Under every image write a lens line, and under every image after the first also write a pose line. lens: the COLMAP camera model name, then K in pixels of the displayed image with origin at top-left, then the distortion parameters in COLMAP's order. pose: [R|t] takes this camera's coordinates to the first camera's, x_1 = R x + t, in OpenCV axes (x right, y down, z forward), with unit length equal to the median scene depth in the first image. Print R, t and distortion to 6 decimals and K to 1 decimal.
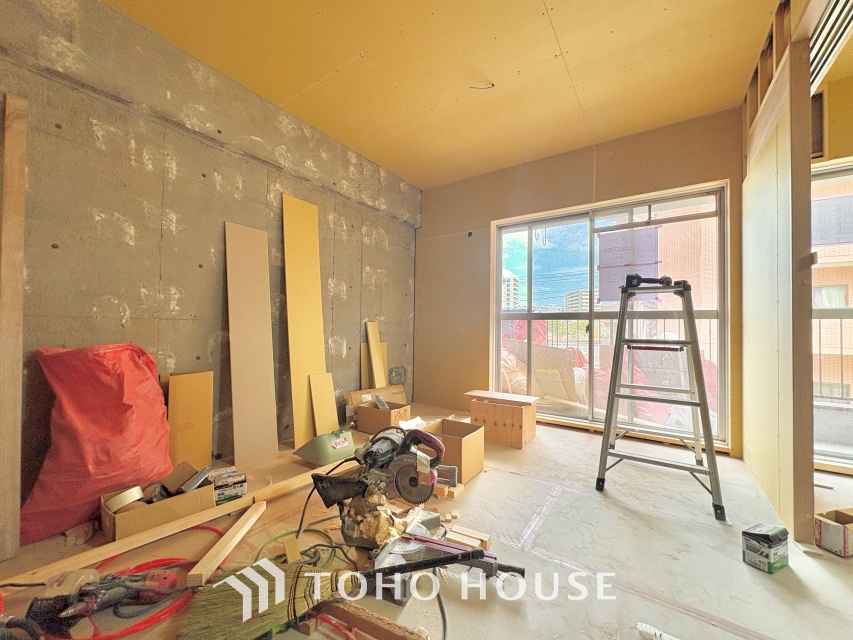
lens RADIAL K [[338.7, 0, 426.8], [0, 338.7, 320.4], [0, 0, 1]] dist [-0.000046, 0.000084]
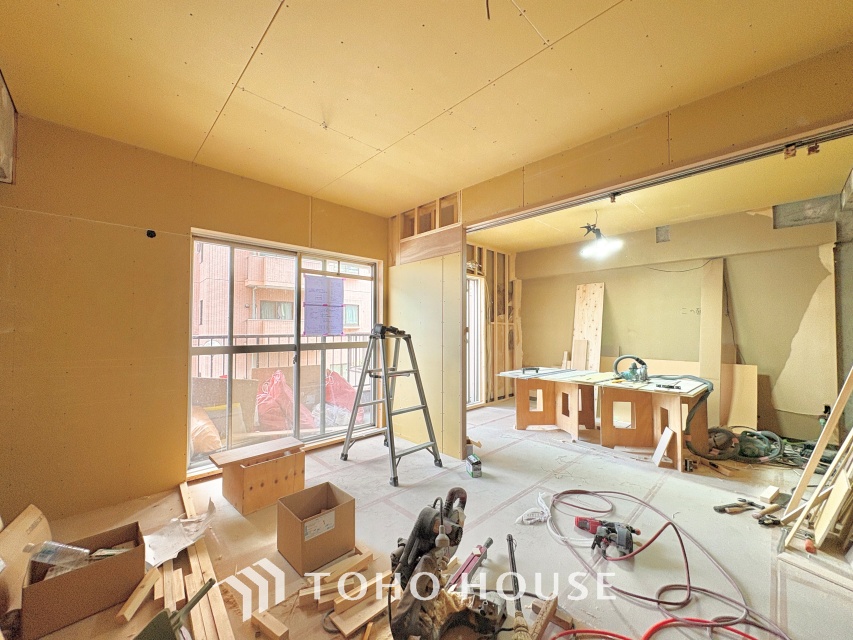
lens RADIAL K [[338.7, 0, 427.1], [0, 338.7, 320.6], [0, 0, 1]] dist [-0.000046, 0.000084]
pose [[0.202560, 0.009791, 0.979221, -0.618767], [-0.020615, 0.999771, -0.005732, -0.126497], [-0.979053, -0.019026, 0.202716, 0.455151]]
